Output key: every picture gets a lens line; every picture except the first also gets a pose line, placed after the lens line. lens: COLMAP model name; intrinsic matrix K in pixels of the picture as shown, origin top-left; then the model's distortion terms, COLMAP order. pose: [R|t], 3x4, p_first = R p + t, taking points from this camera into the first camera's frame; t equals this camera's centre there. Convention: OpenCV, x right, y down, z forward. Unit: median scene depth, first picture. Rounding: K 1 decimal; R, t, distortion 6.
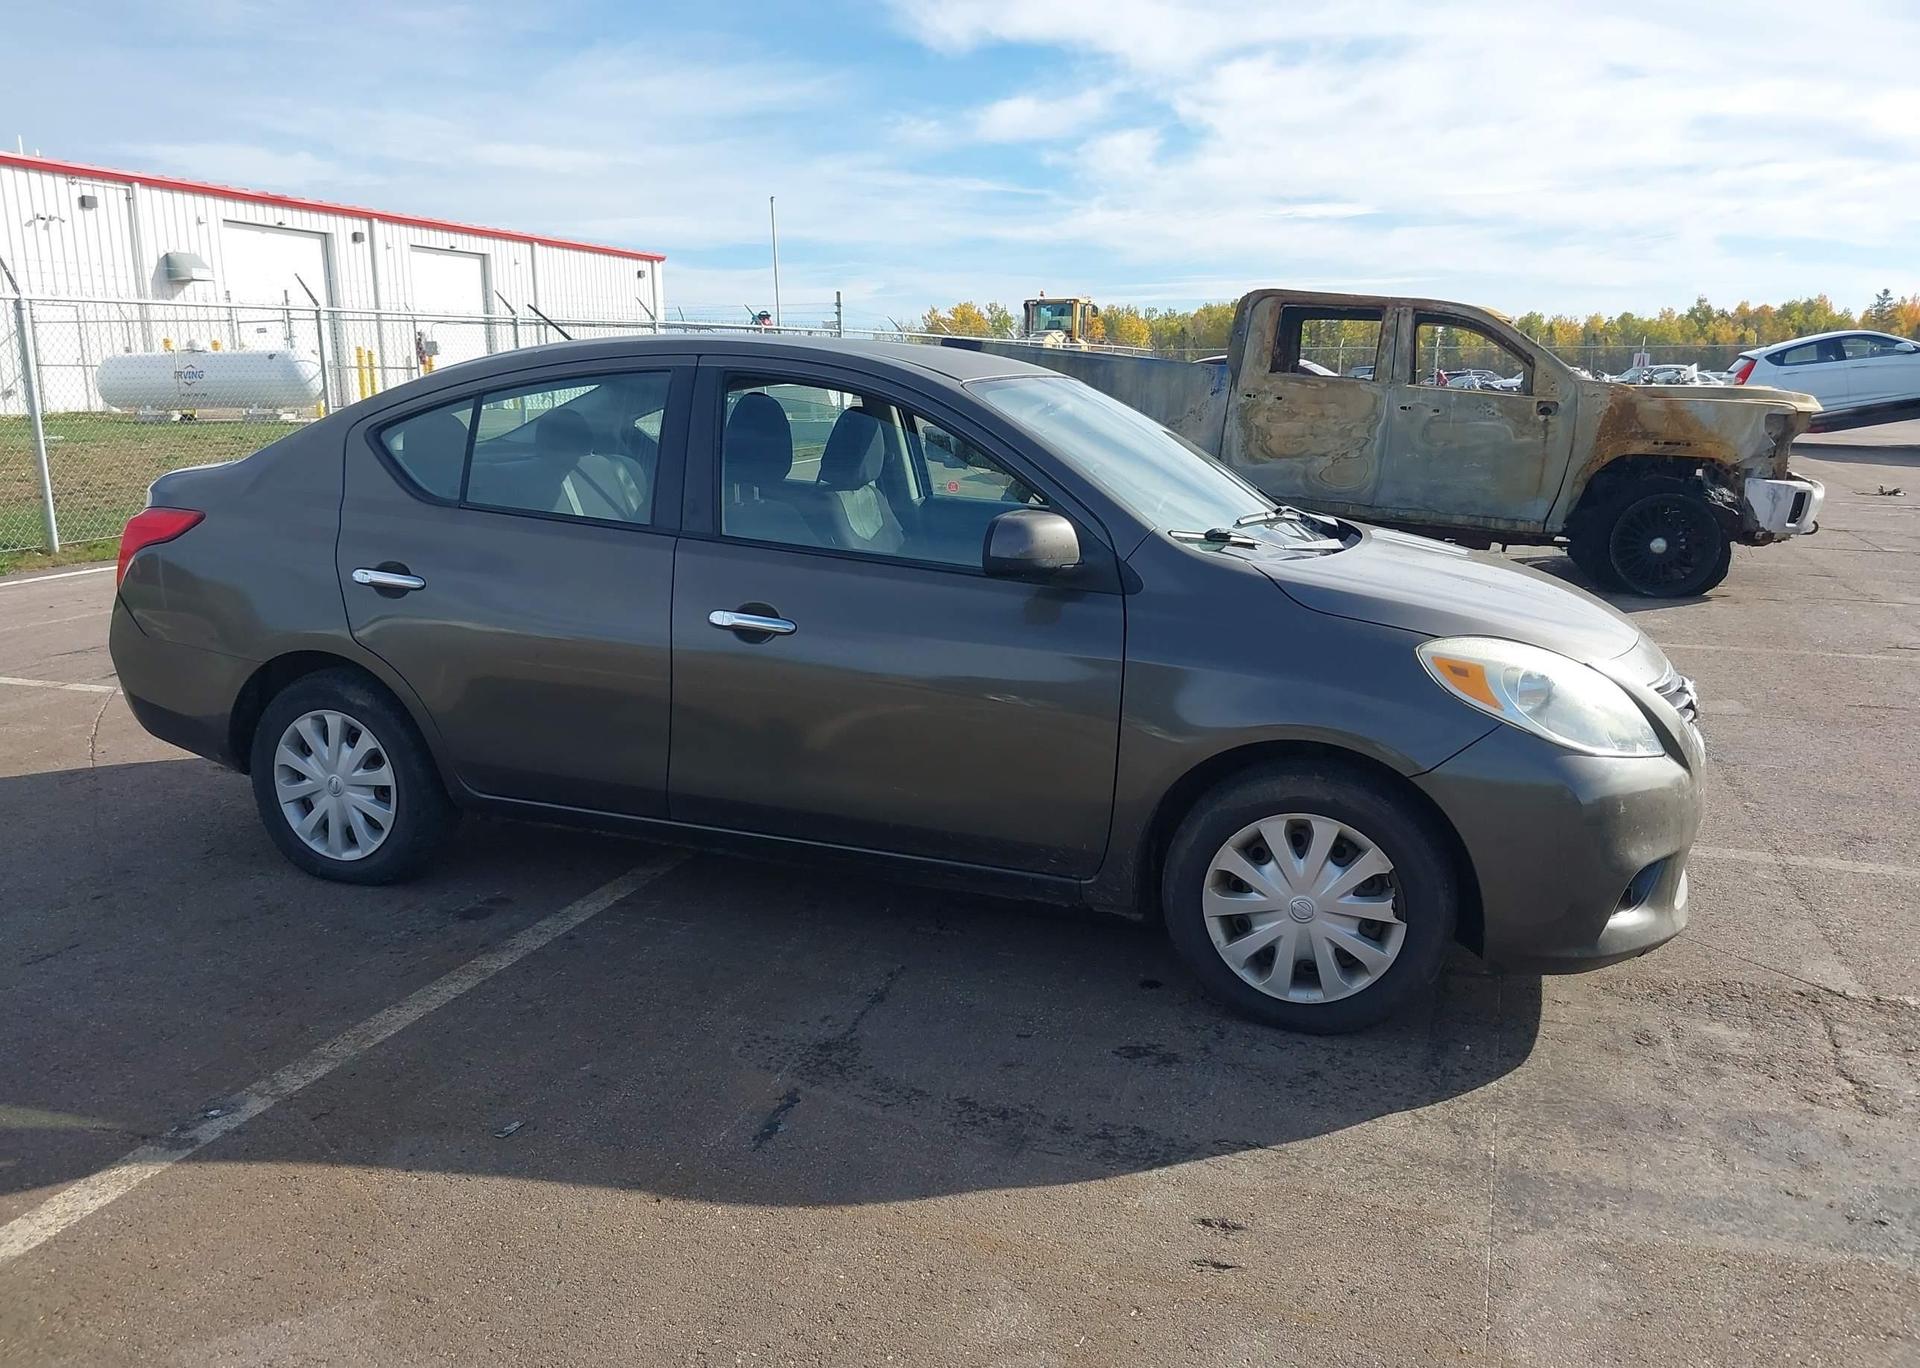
lens RADIAL K [[1528.4, 0, 957.8], [0, 1528.4, 705.7], [0, 0, 1]] dist [0.004091, -0.007862]
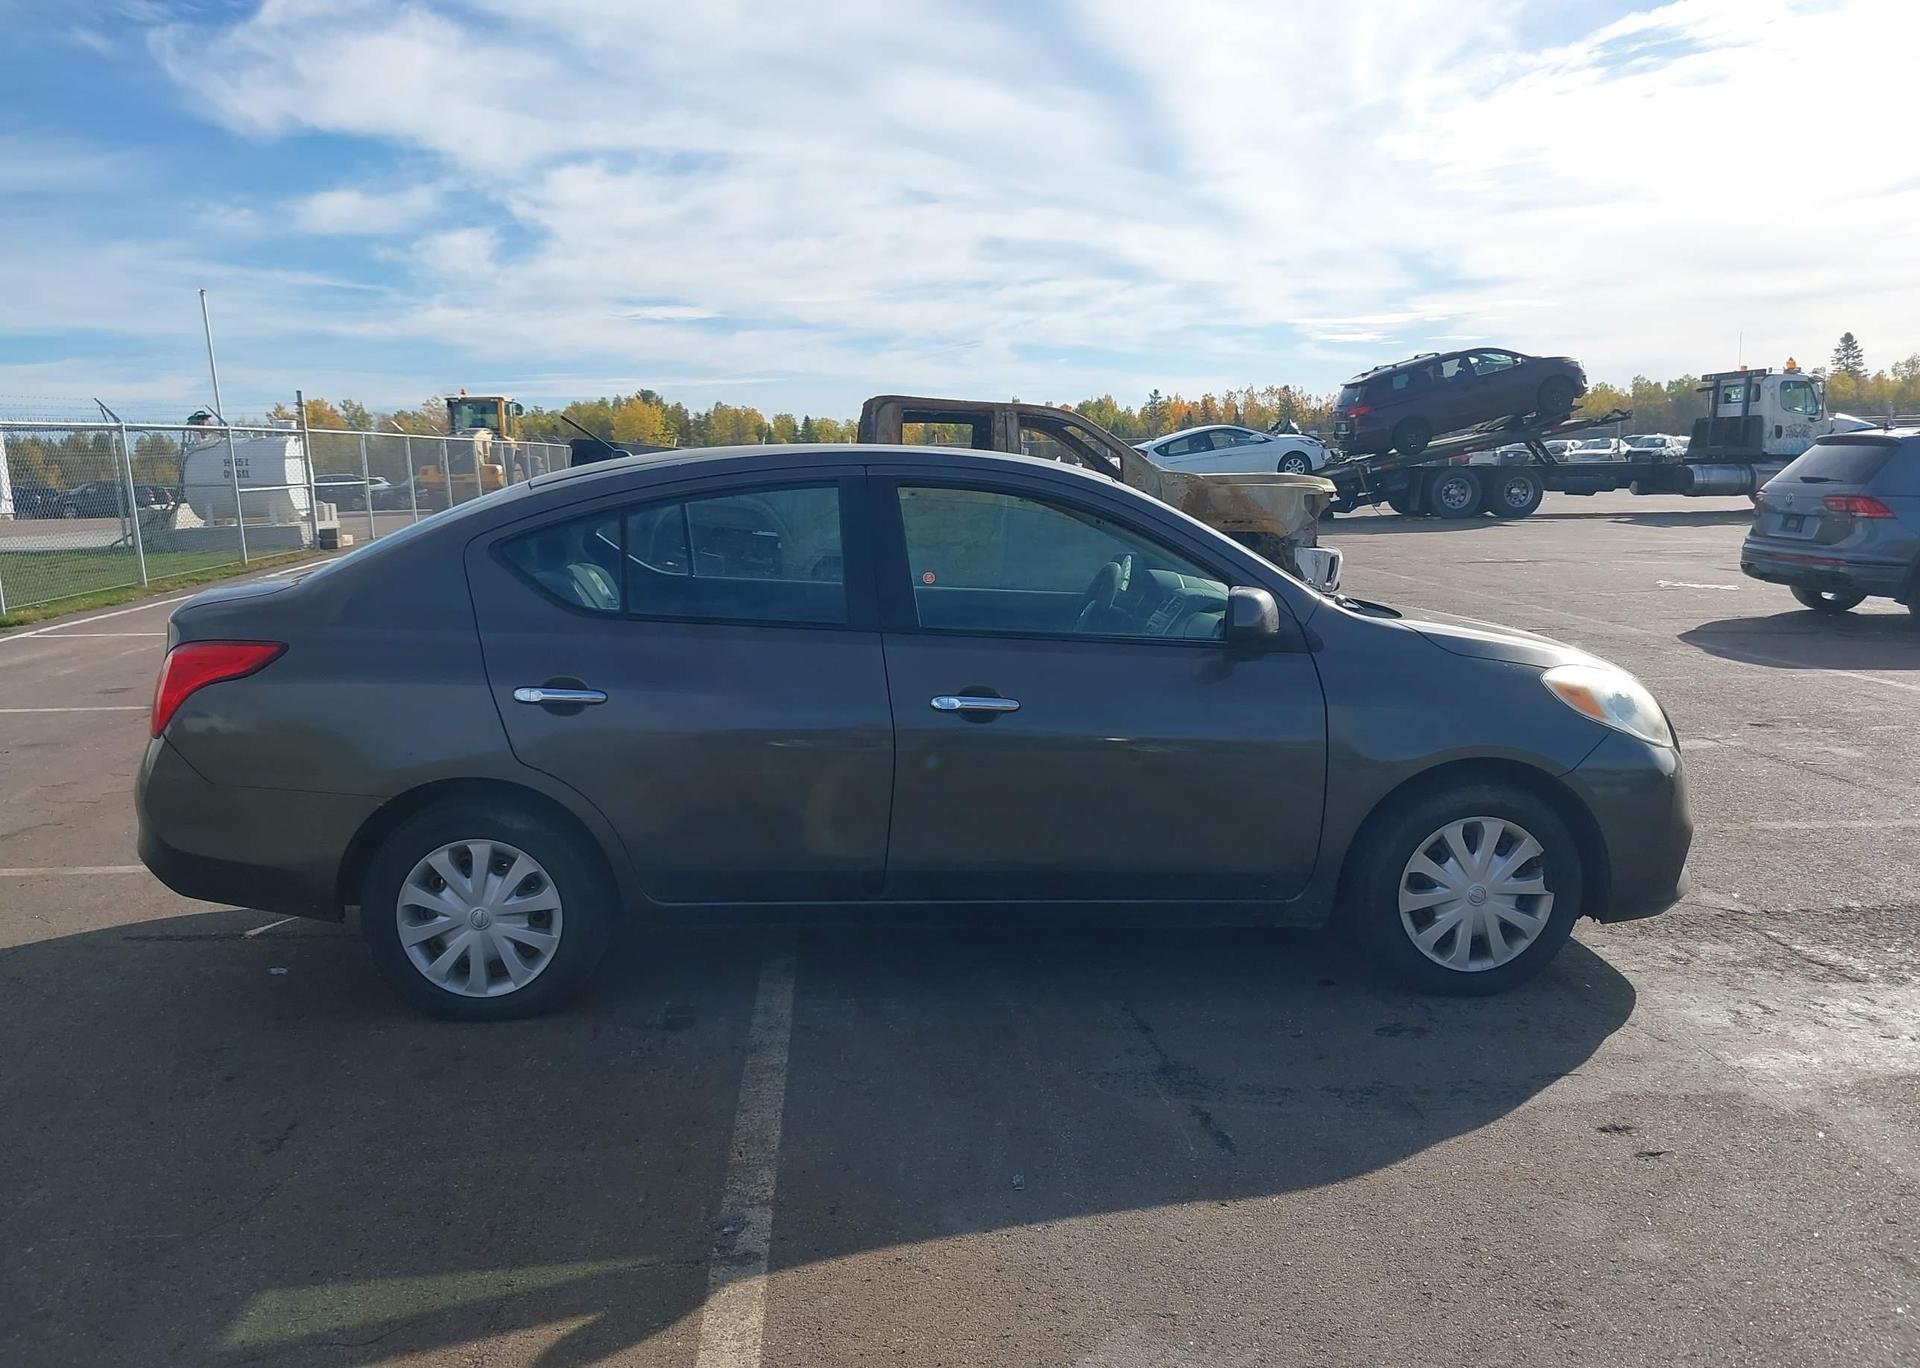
lens RADIAL K [[1522.7, 0, 960.0], [0, 1522.7, 684.0], [0, 0, 1]] dist [0.004244, -0.002009]
pose [[0.917100, -0.072973, 0.391921, -0.504150], [0.101643, 0.993415, -0.052879, -0.011890], [-0.385481, 0.088332, 0.918478, 0.004718]]
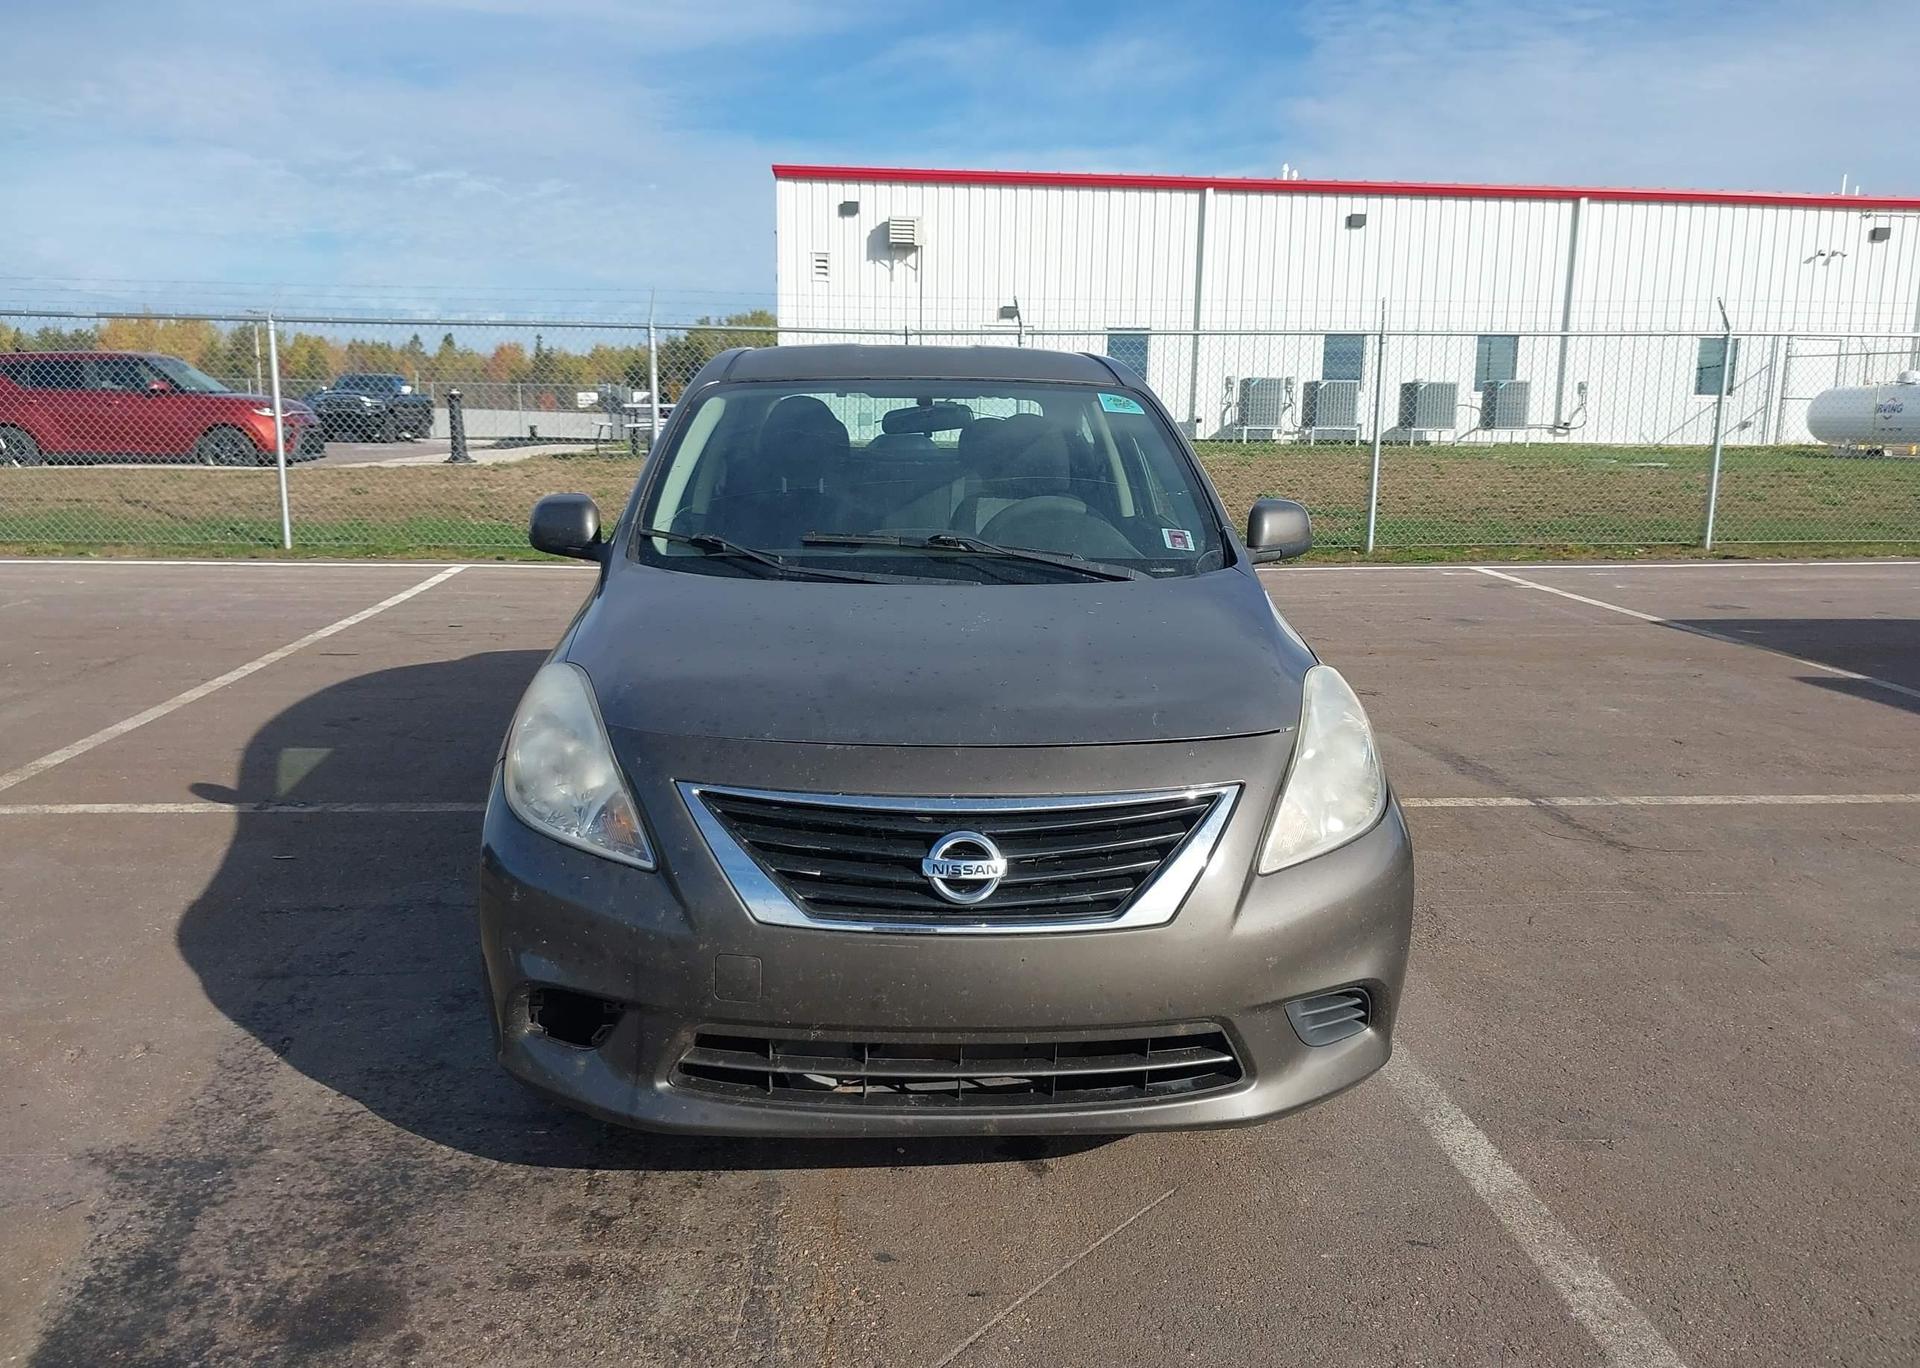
lens RADIAL K [[1528.4, 0, 957.8], [0, 1528.4, 705.7], [0, 0, 1]] dist [0.004091, -0.007862]
pose [[0.392649, 0.180887, -0.901724, 0.948860], [-0.202923, 0.973343, 0.106893, -0.125037], [0.897022, 0.141009, 0.418888, 0.659255]]
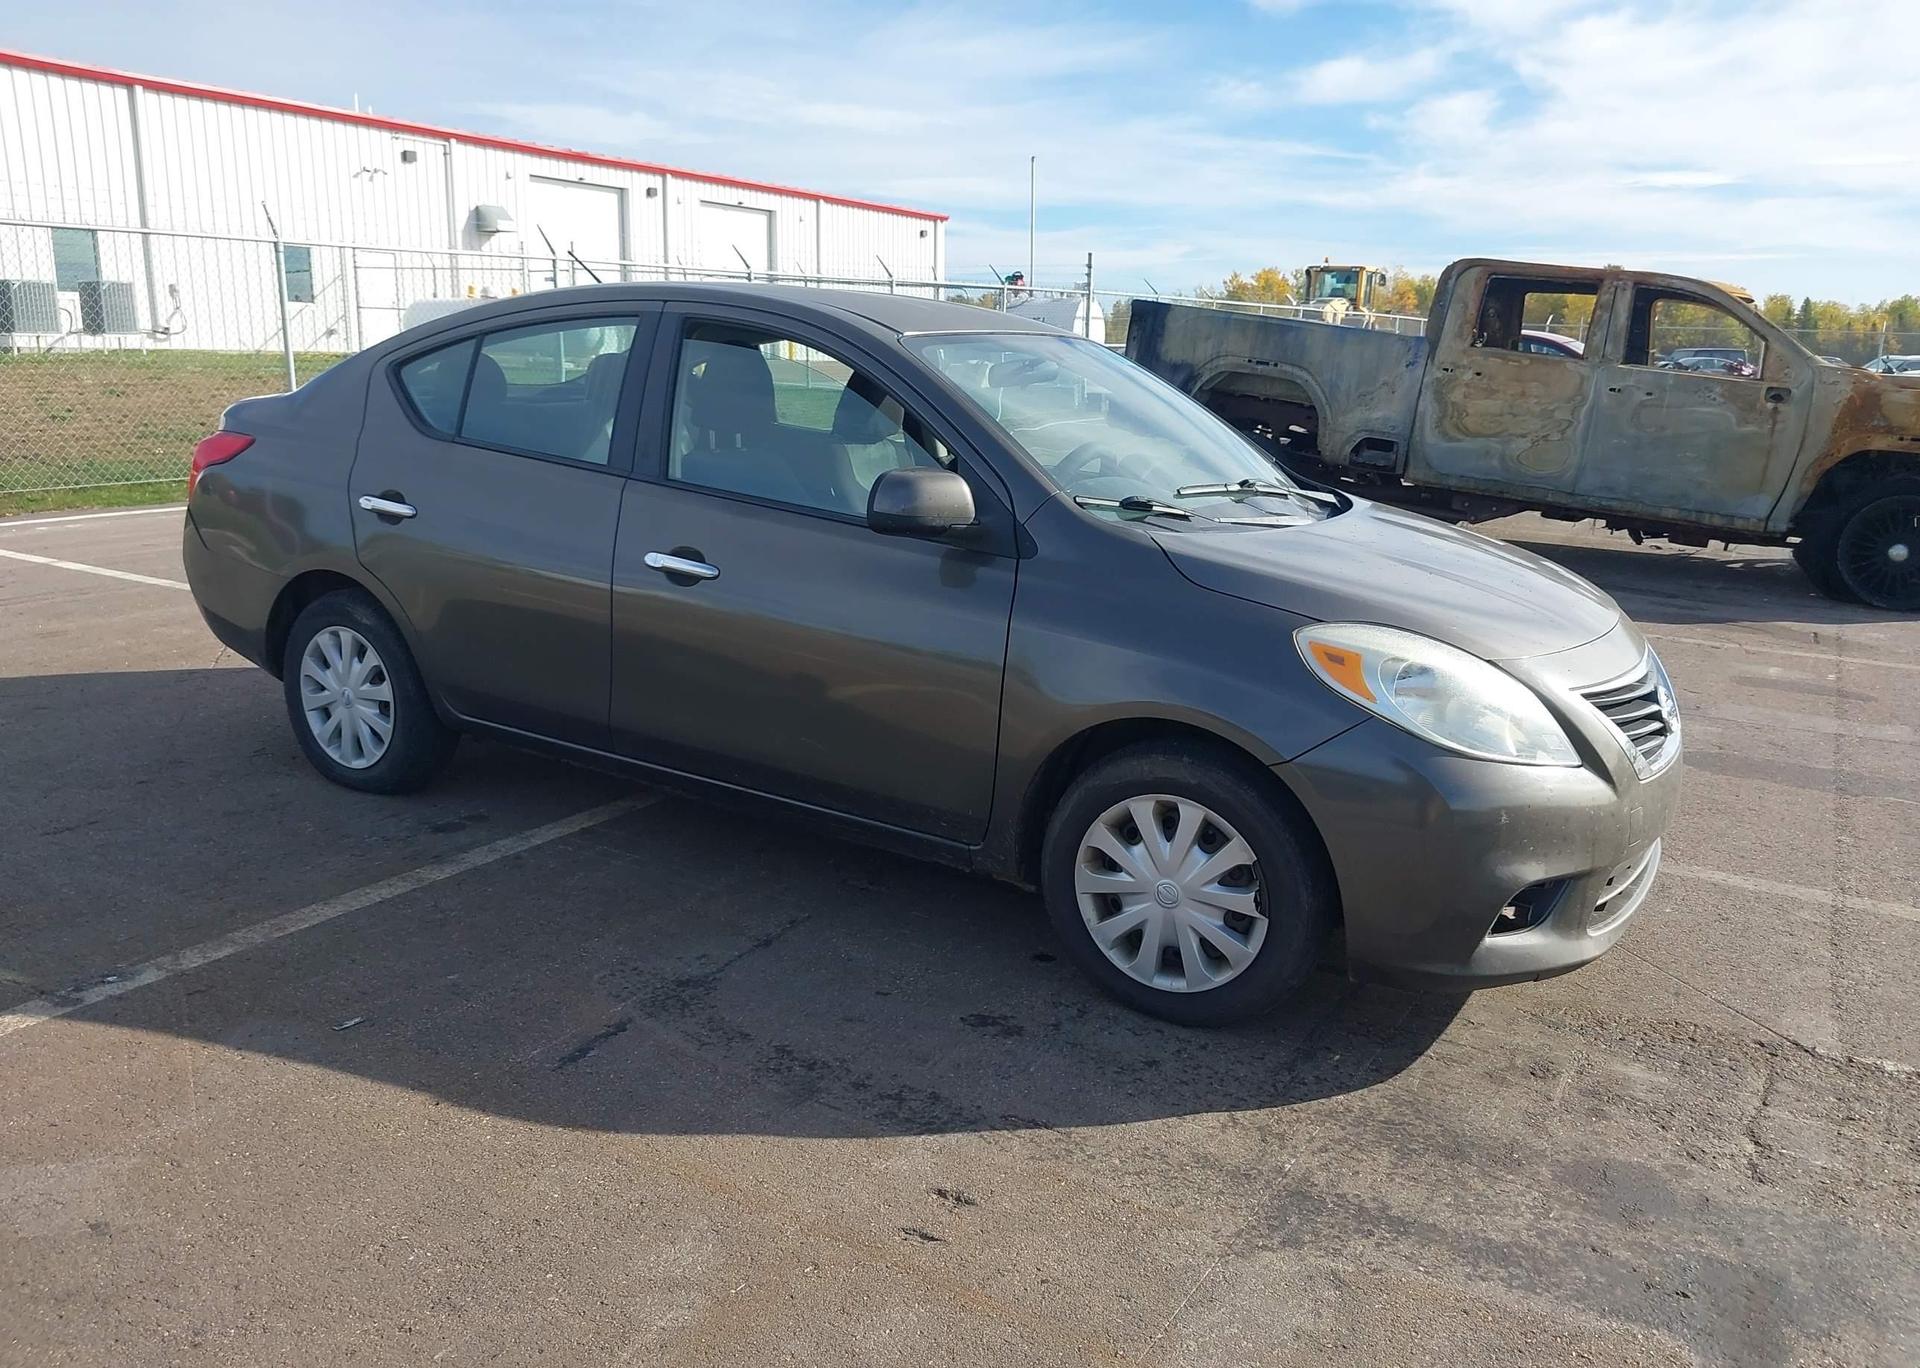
lens RADIAL K [[1535.3, 0, 948.6], [0, 1535.3, 692.1], [0, 0, 1]] dist [0.002918, -0.005971]
pose [[0.980284, 0.073033, -0.183600, 0.208347], [-0.070664, 0.997311, 0.019420, -0.002410], [0.184525, -0.006063, 0.982809, 0.019553]]
